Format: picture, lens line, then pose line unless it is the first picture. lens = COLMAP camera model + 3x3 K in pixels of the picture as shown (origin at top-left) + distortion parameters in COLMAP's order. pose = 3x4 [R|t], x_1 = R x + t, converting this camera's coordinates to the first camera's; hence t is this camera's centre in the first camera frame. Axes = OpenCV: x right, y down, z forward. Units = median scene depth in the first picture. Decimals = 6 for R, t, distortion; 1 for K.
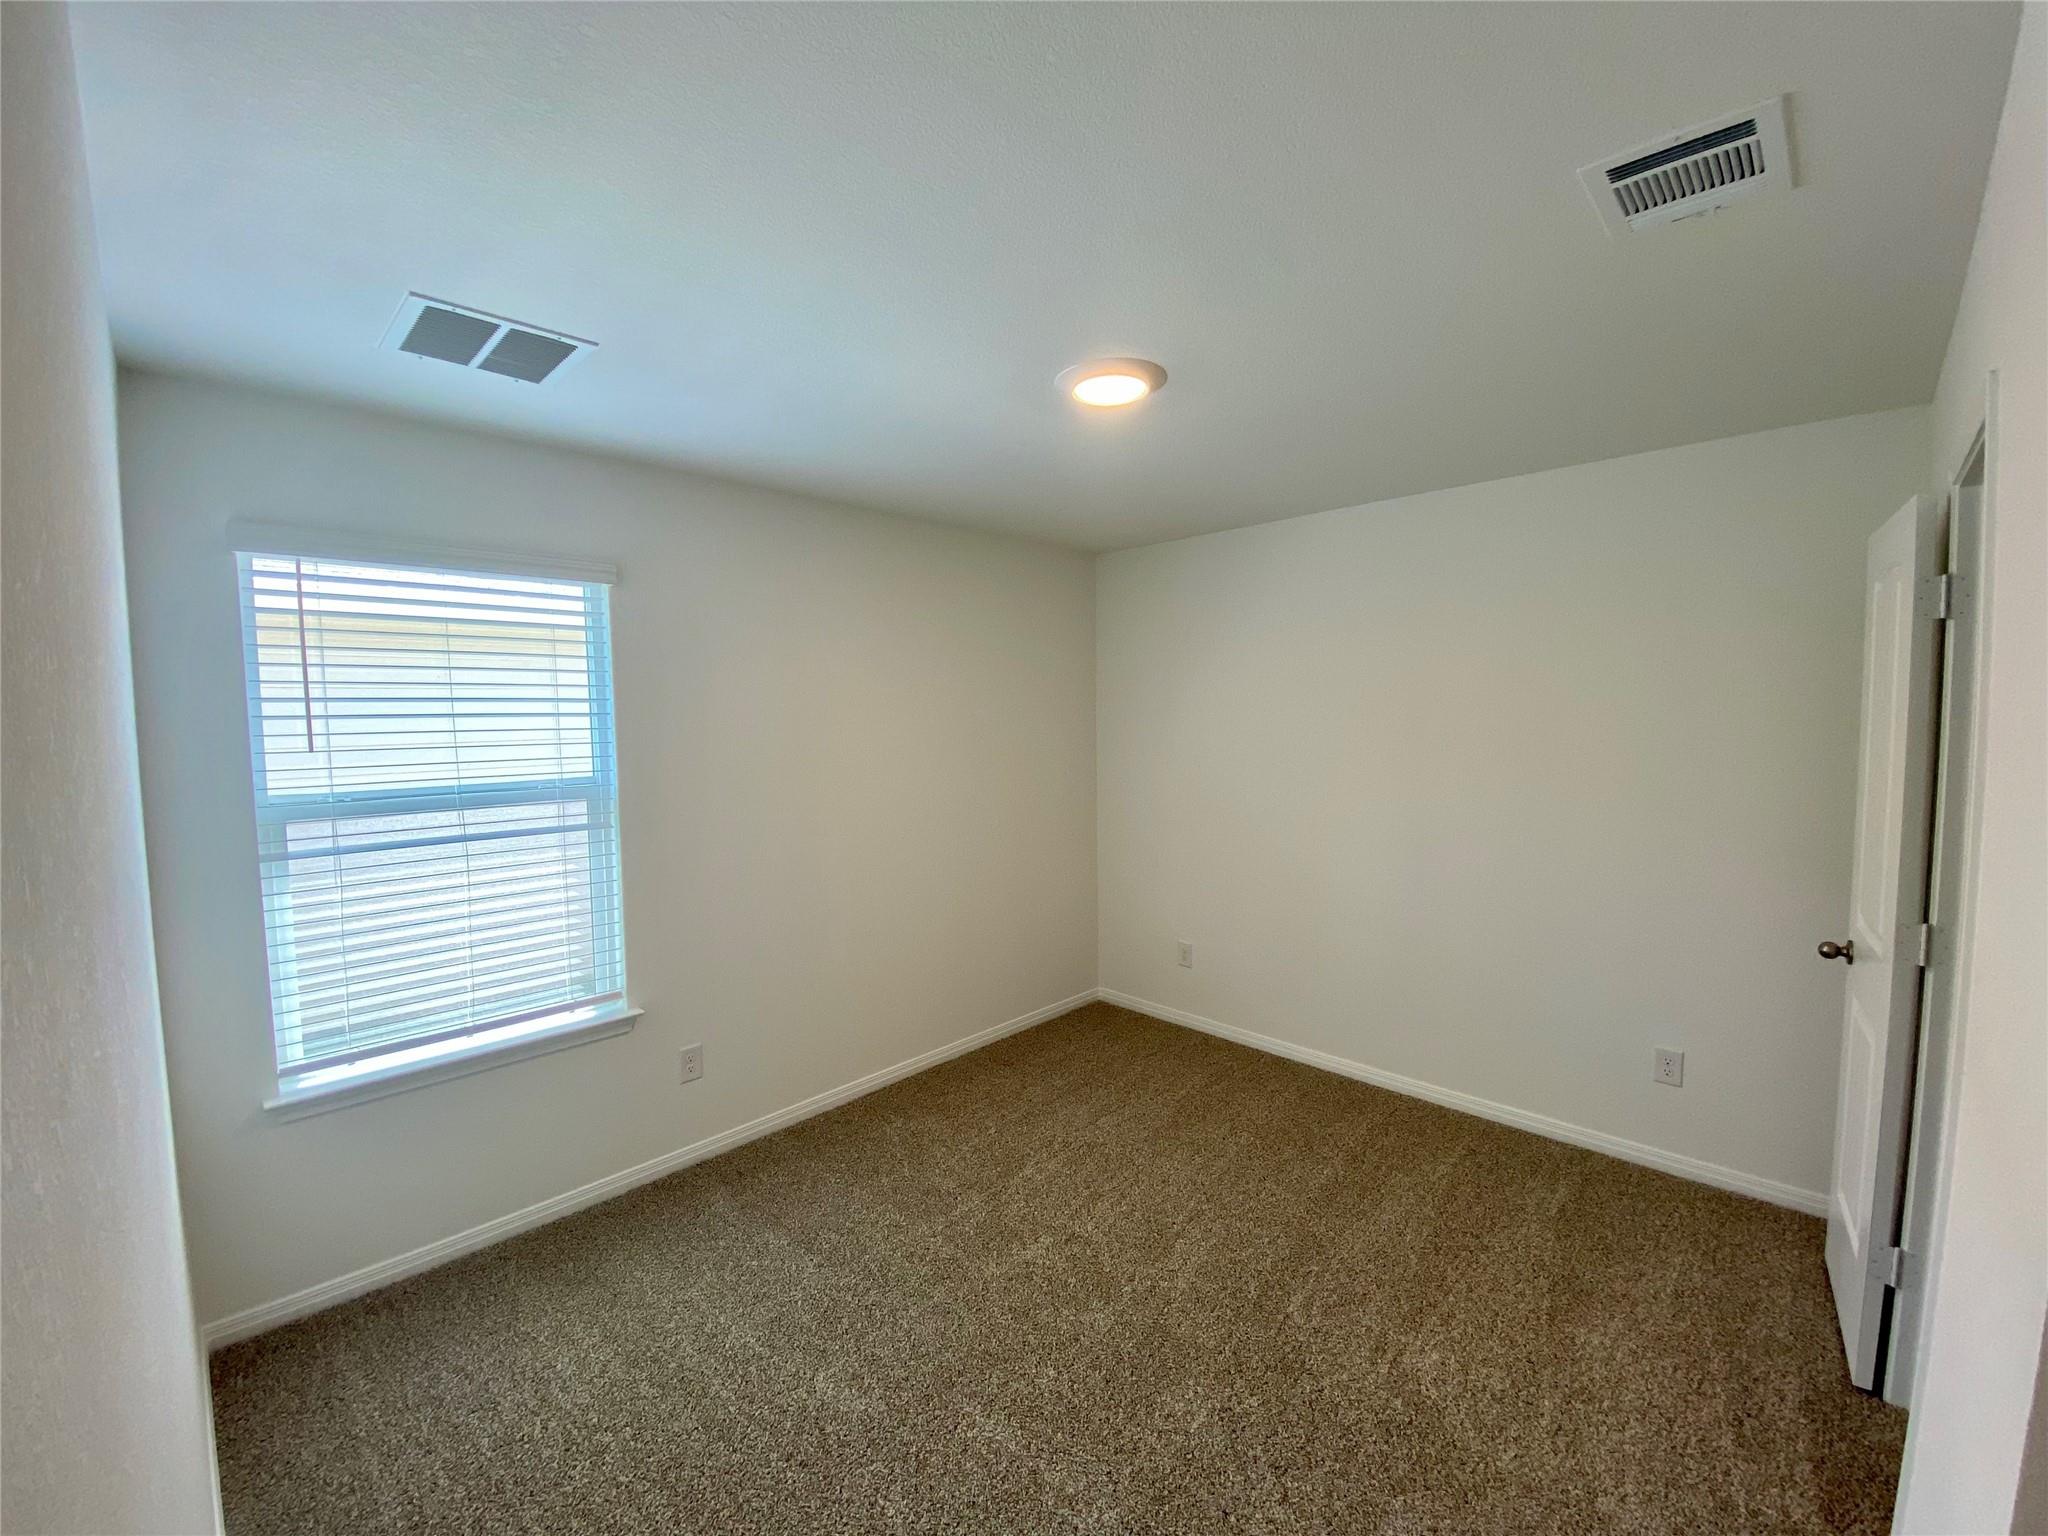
lens RADIAL K [[843.6, 0, 1034.6], [0, 843.6, 767.3], [0, 0, 1]] dist [-0.018340, -0.002453]
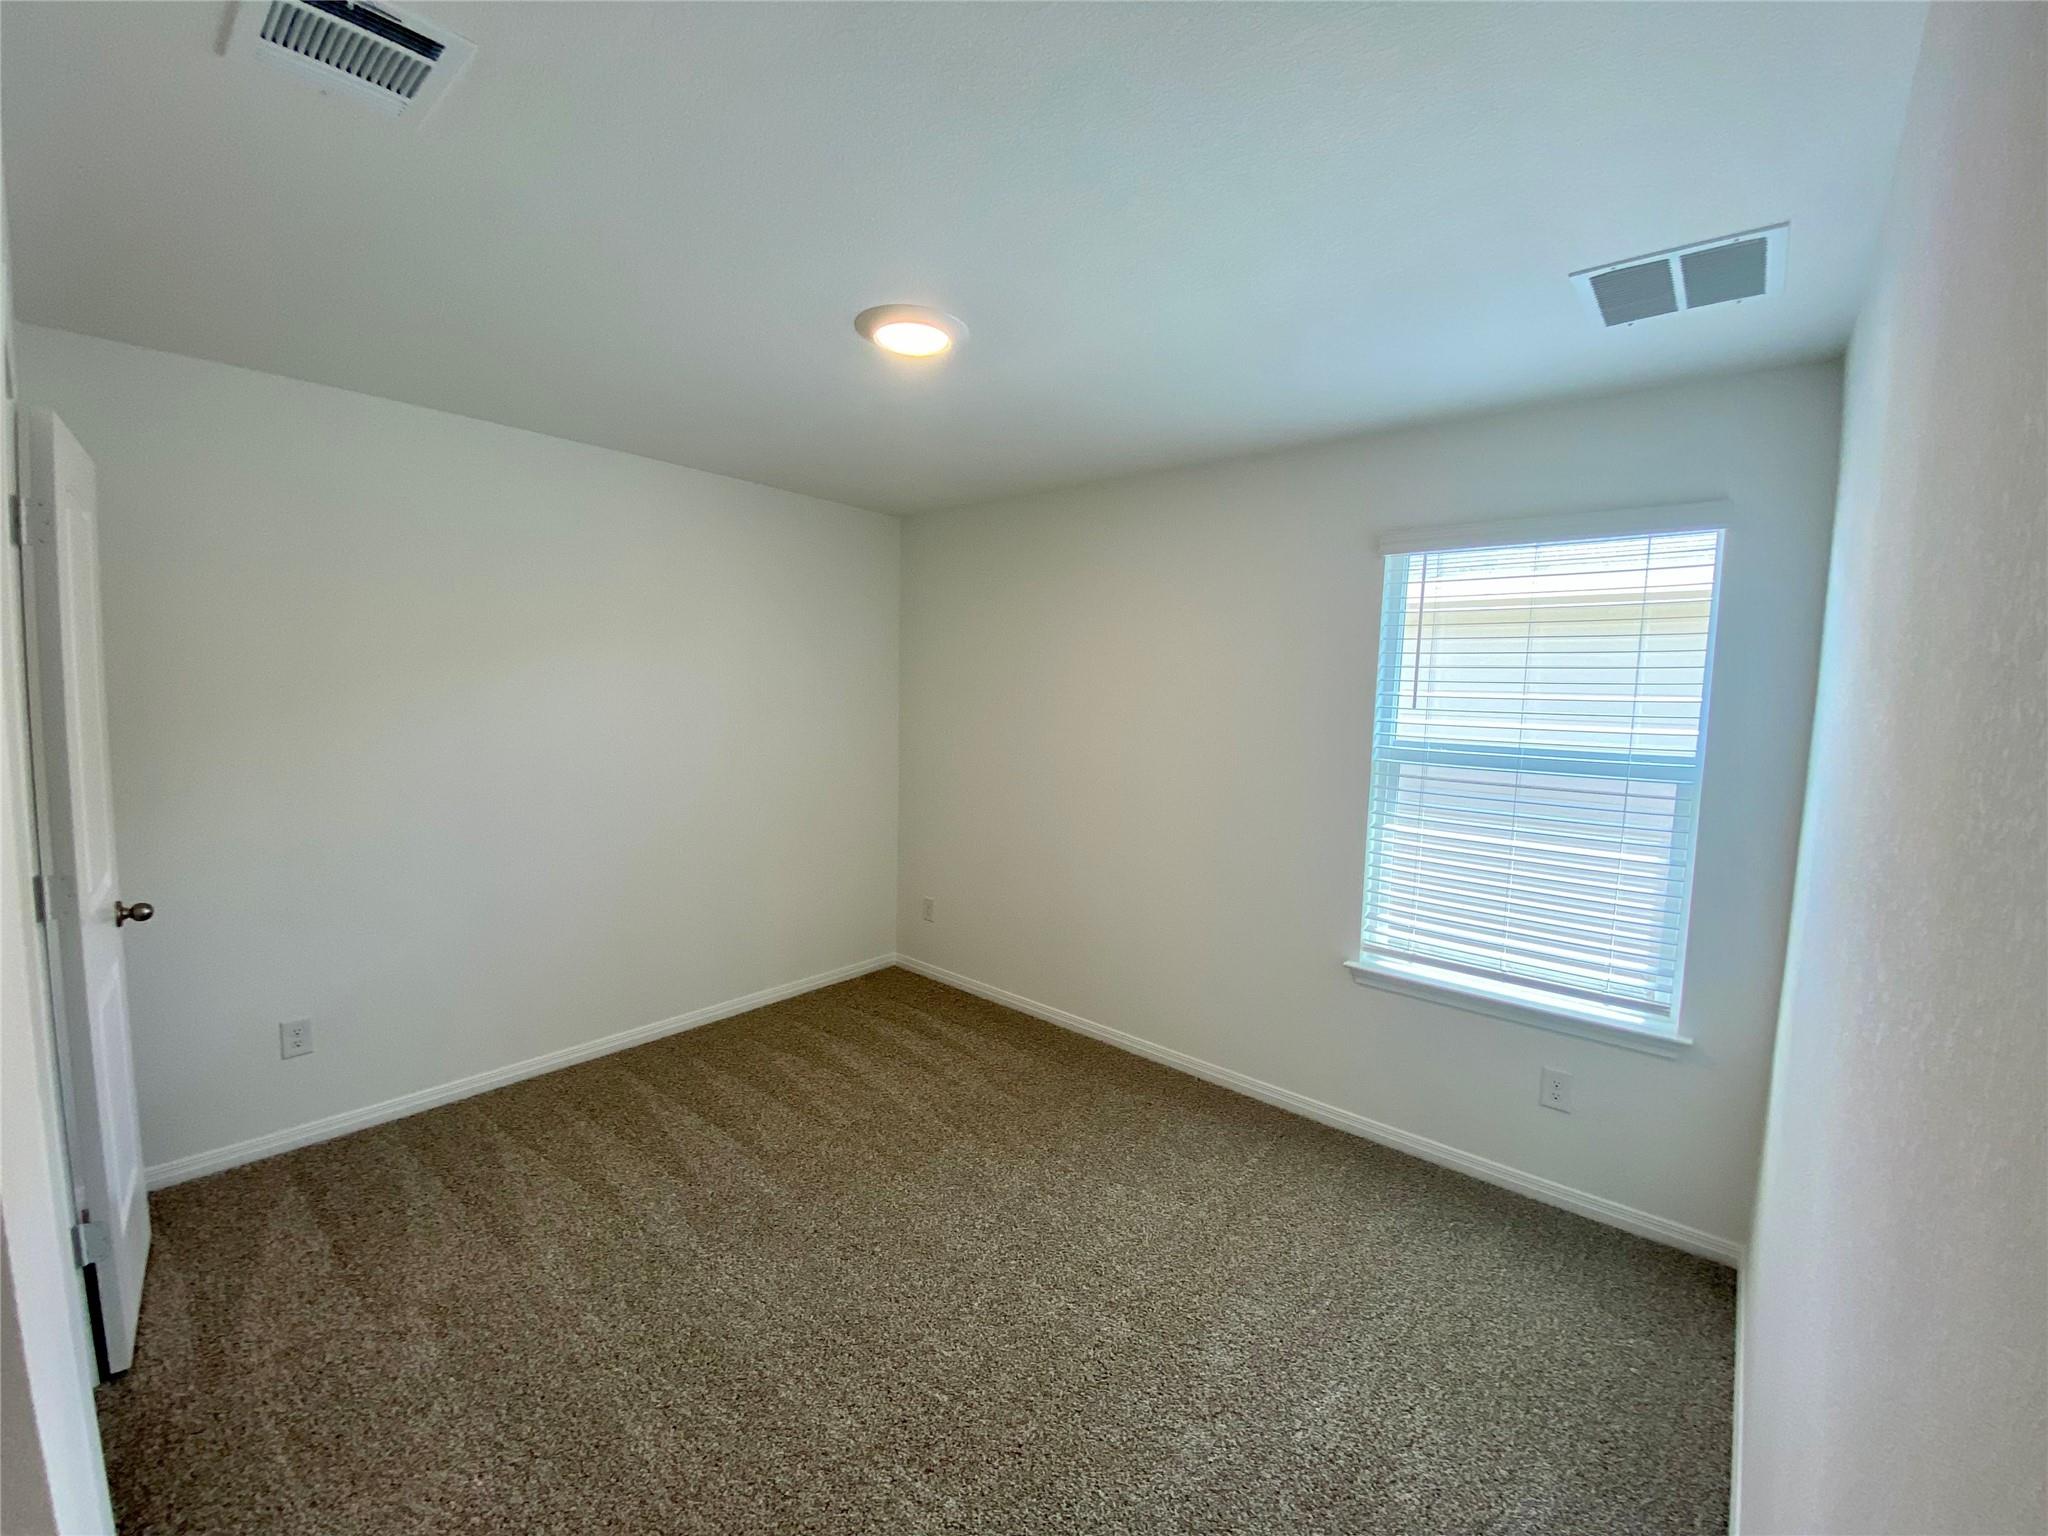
lens RADIAL K [[843.6, 0, 1034.1], [0, 843.6, 769.5], [0, 0, 1]] dist [-0.018340, -0.002453]
pose [[0.043904, 0.117806, -0.992066, 0.301775], [-0.079735, 0.990269, 0.114064, -0.021477], [0.995849, 0.074094, 0.052870, 0.294668]]
